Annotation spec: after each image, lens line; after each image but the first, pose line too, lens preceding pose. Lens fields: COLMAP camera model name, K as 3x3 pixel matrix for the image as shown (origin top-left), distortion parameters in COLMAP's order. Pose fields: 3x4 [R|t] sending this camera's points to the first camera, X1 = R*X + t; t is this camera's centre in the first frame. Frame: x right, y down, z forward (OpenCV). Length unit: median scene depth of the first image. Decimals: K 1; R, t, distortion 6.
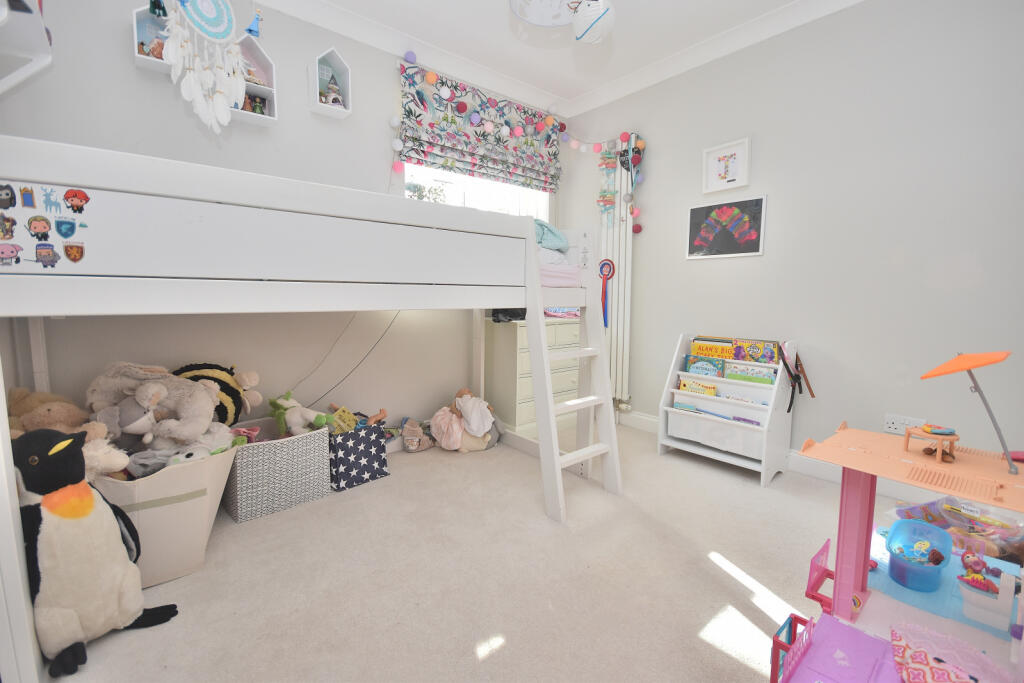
lens RADIAL K [[443.9, 0, 512.0], [0, 443.9, 339.6], [0, 0, 1]] dist [-0.002731, -0.005056]
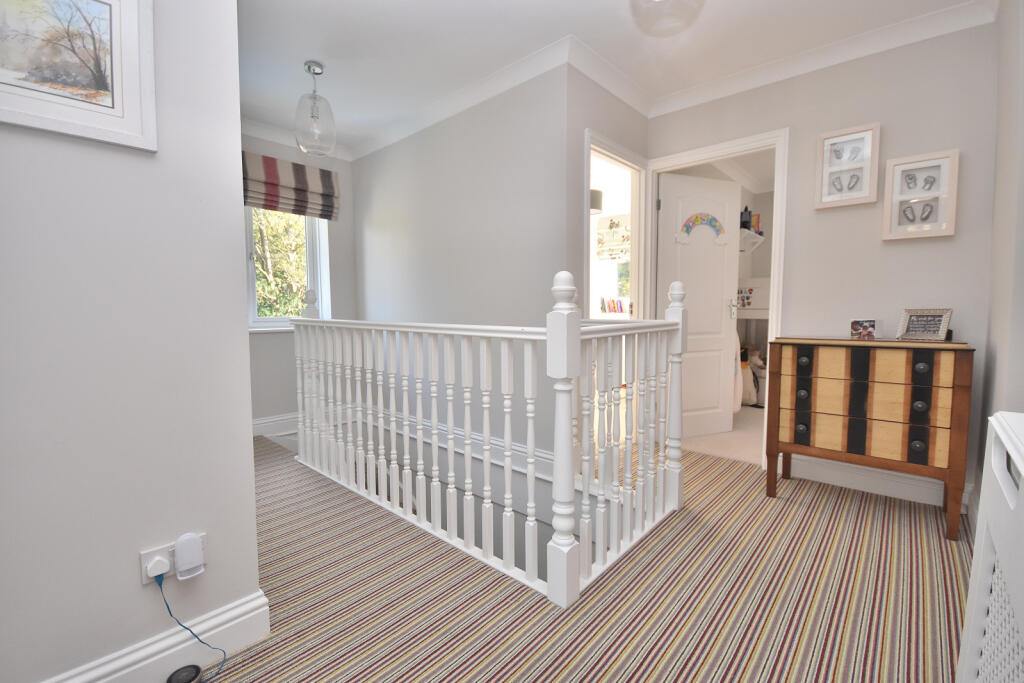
lens RADIAL K [[443.9, 0, 511.7], [0, 443.9, 338.0], [0, 0, 1]] dist [-0.002731, -0.005056]
pose [[0.134282, 0.064149, -0.988865, 2.934108], [-0.096745, 0.993984, 0.051343, 0.132104], [0.986209, 0.088773, 0.139681, -1.811471]]
